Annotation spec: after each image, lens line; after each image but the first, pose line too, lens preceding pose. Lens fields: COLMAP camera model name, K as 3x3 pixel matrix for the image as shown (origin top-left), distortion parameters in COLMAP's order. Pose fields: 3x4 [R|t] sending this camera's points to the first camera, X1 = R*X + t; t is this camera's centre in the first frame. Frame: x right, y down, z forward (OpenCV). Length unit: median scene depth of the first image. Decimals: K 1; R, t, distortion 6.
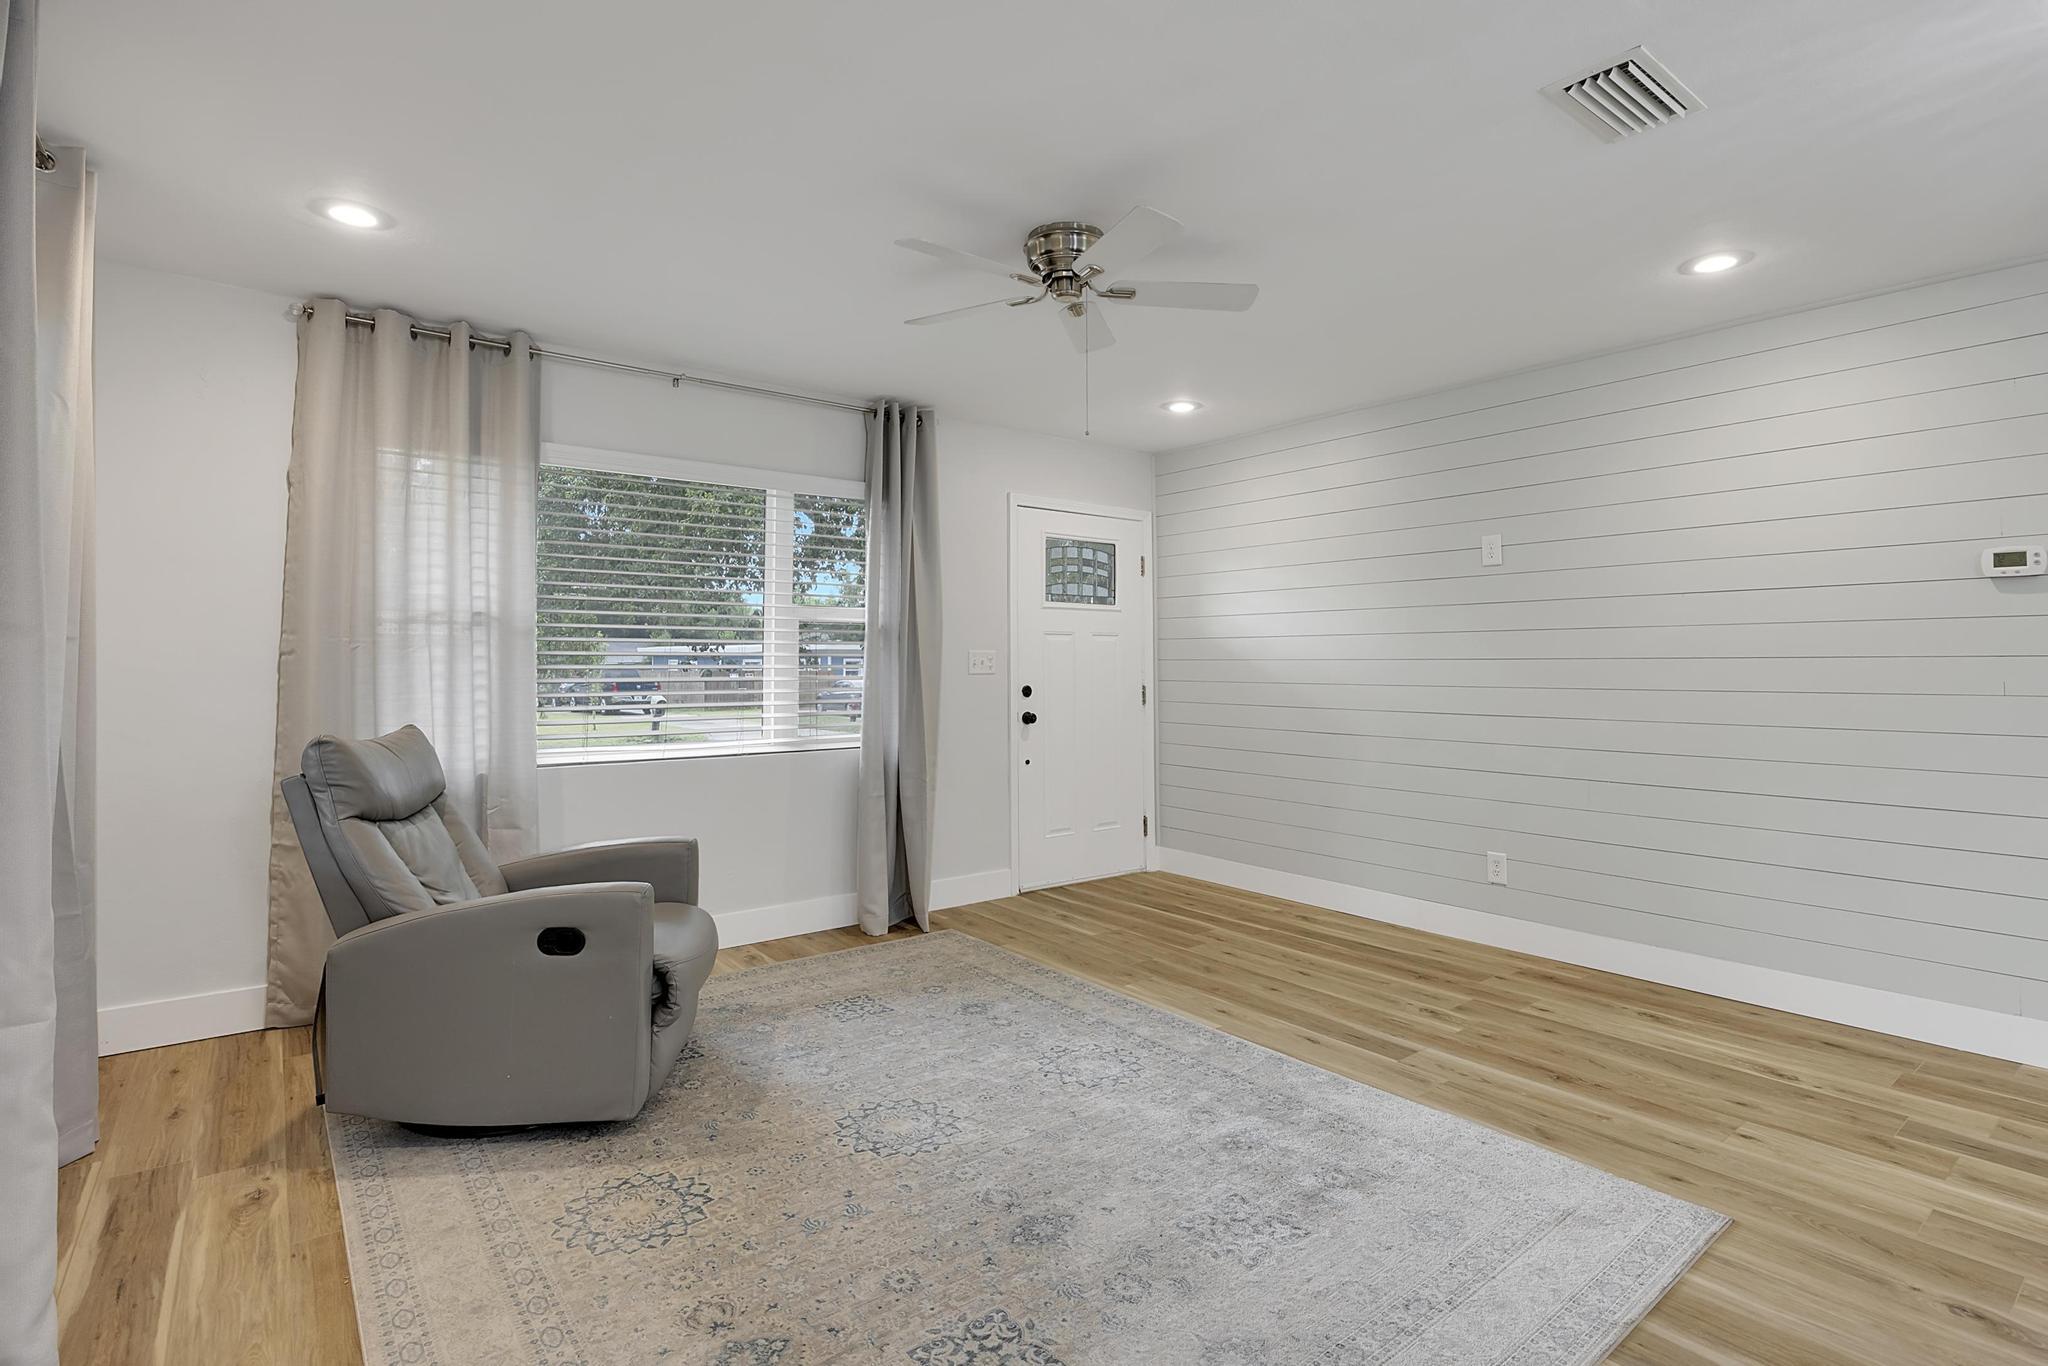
lens RADIAL K [[1009.1, 0, 1116.0], [0, 1009.1, 621.8], [0, 0, 1]] dist [-0.008307, -0.000981]
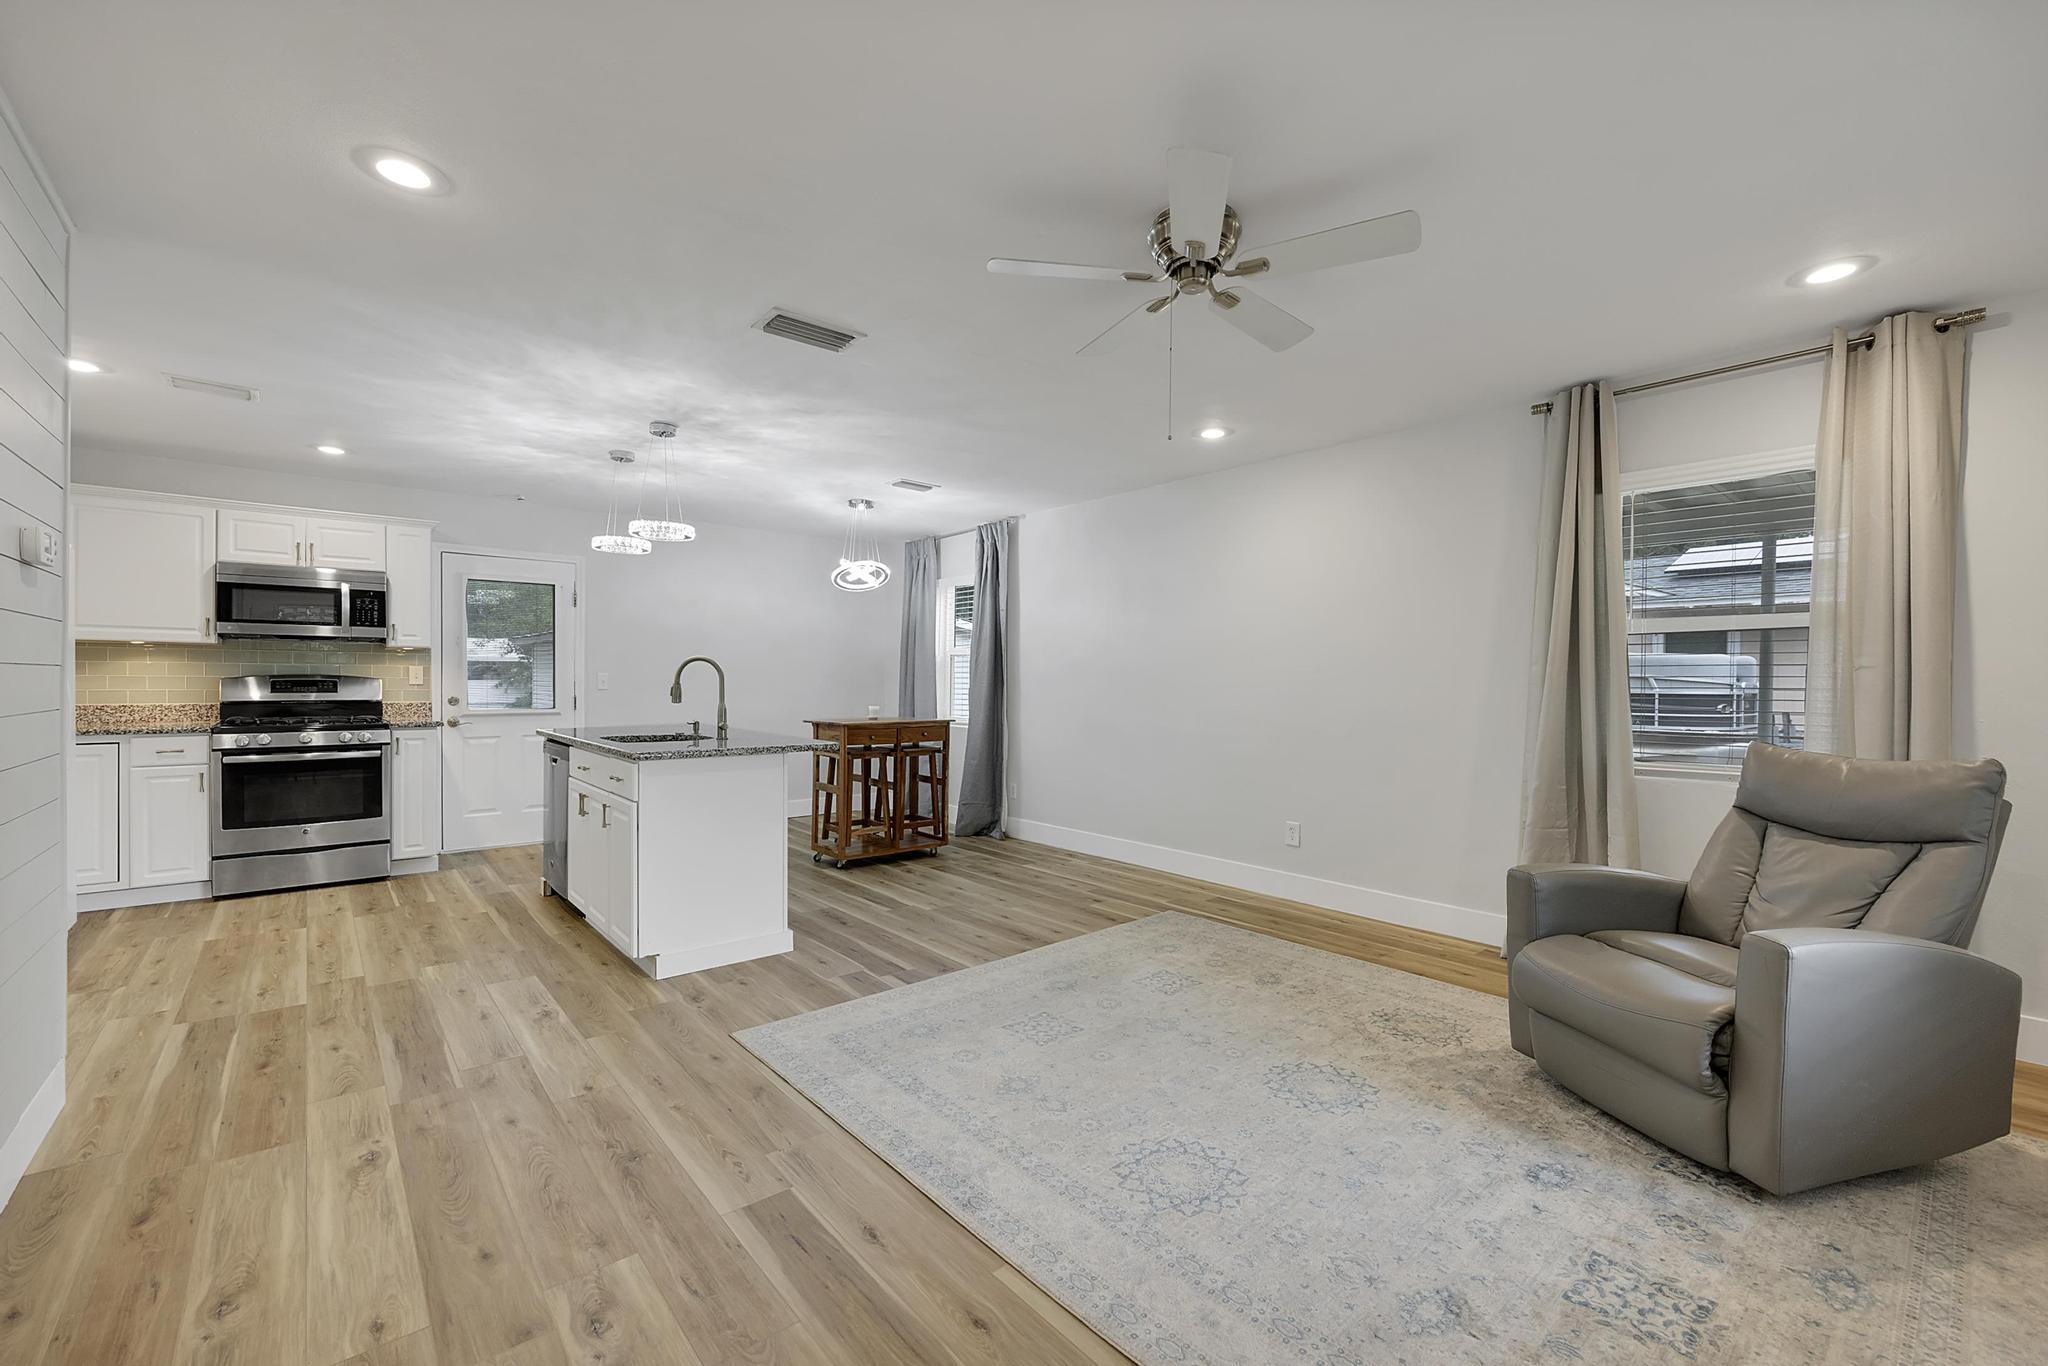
lens RADIAL K [[844.3, 0, 1049.6], [0, 844.3, 686.0], [0, 0, 1]] dist [-0.007897, 0.000713]
pose [[-0.999781, -0.004948, -0.020315, 0.082303], [-0.004237, 0.999382, -0.034891, 0.058868], [0.020475, -0.034797, -0.999185, 1.421777]]
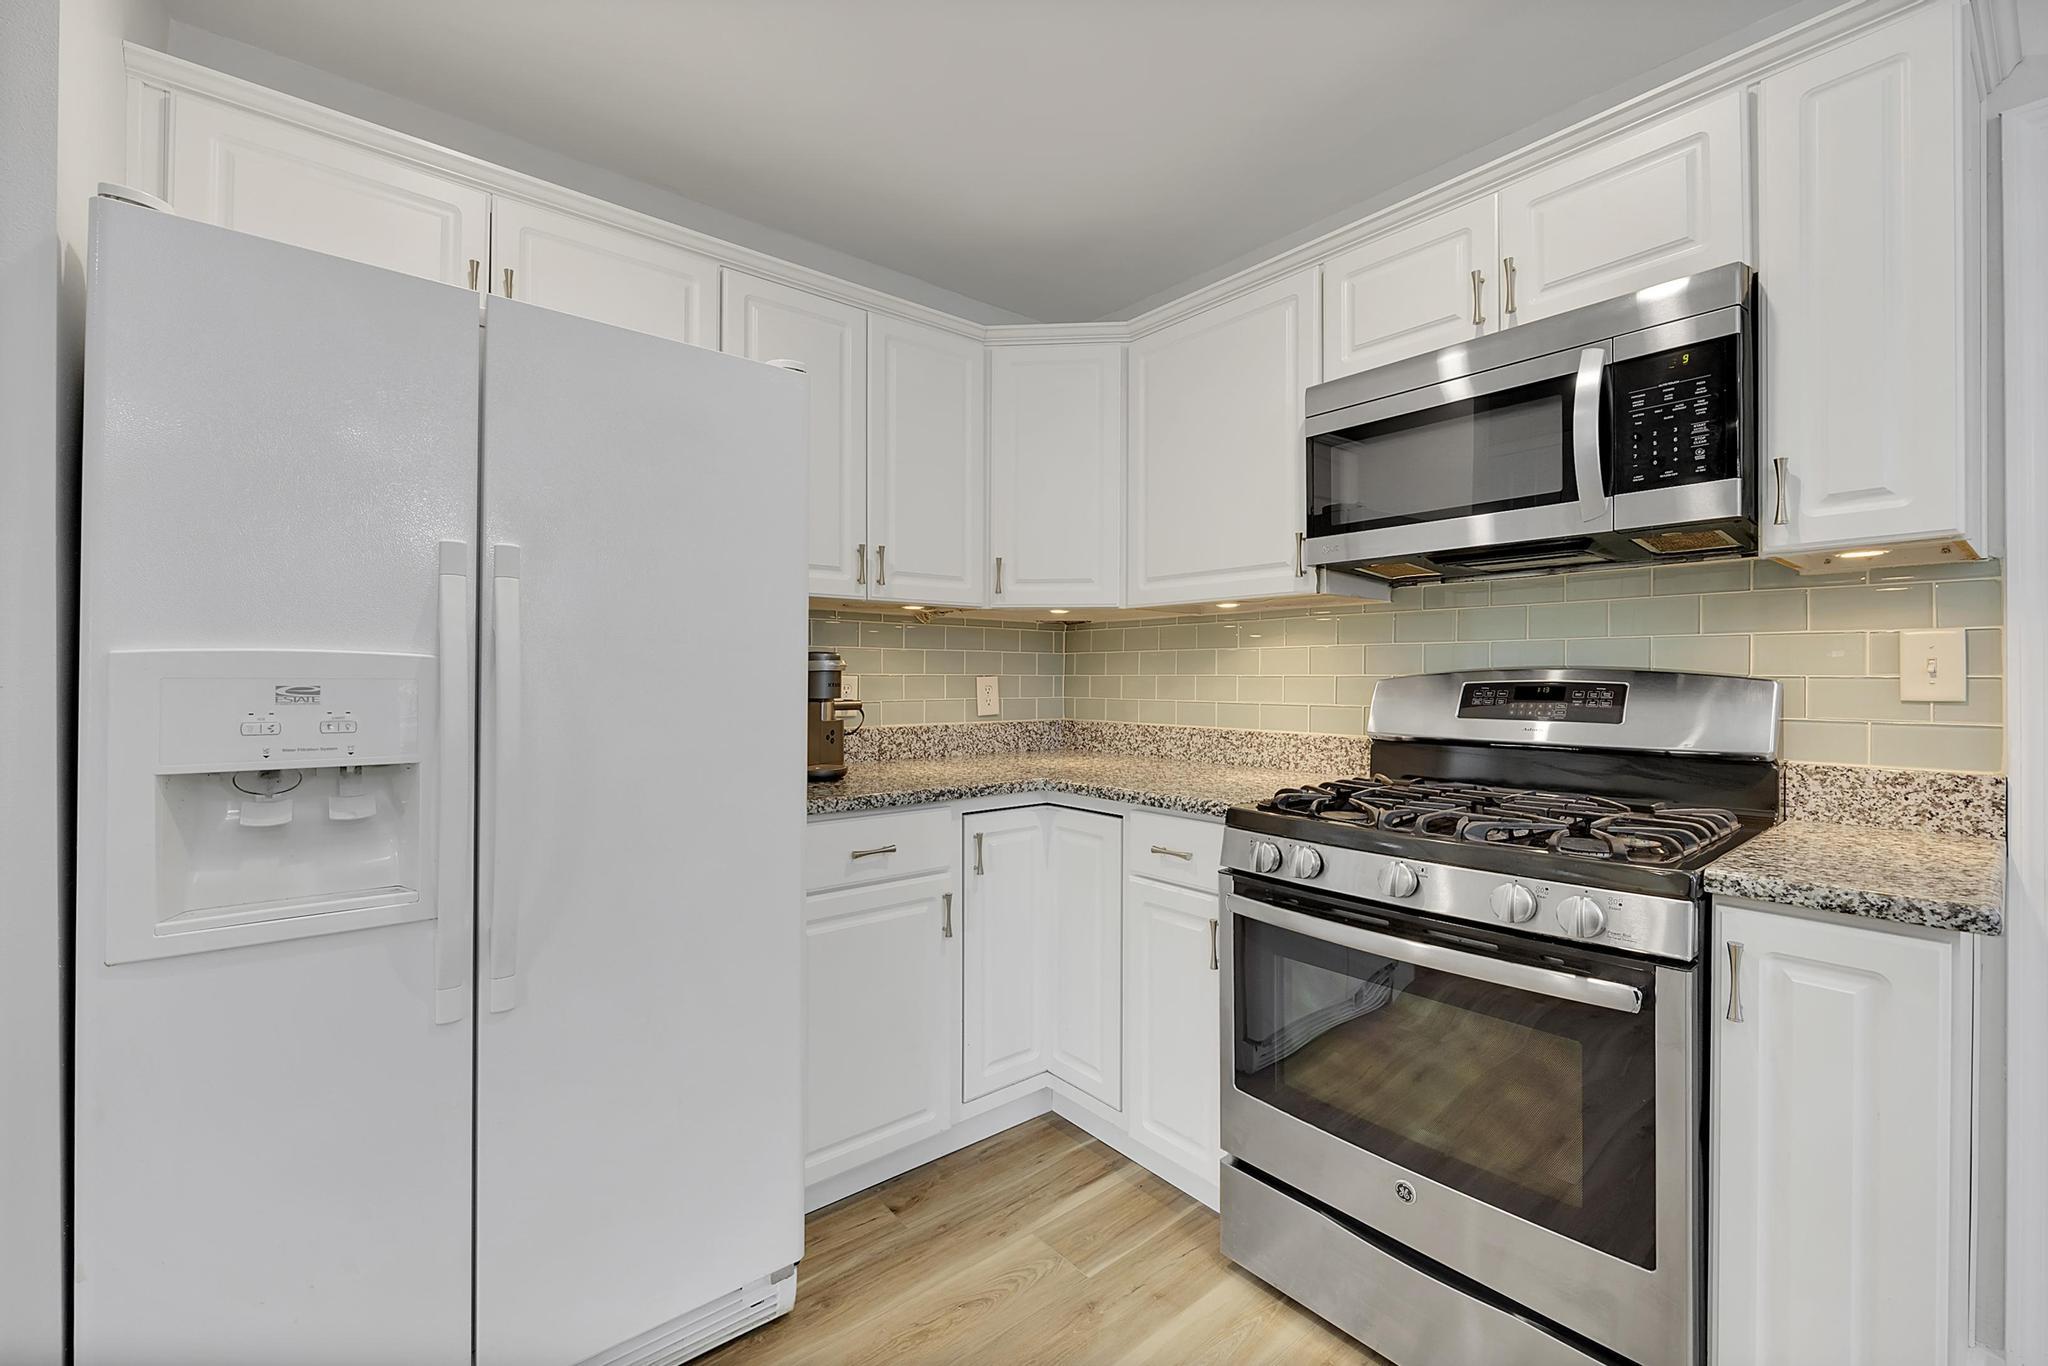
lens RADIAL K [[844.3, 0, 1015.4], [0, 844.3, 677.8], [0, 0, 1]] dist [-0.007897, 0.000713]
pose [[0.020147, 0.002013, 0.999795, 0.812063], [-0.045432, 0.998967, -0.001096, 0.015982], [-0.998764, -0.045400, 0.020218, 0.278729]]
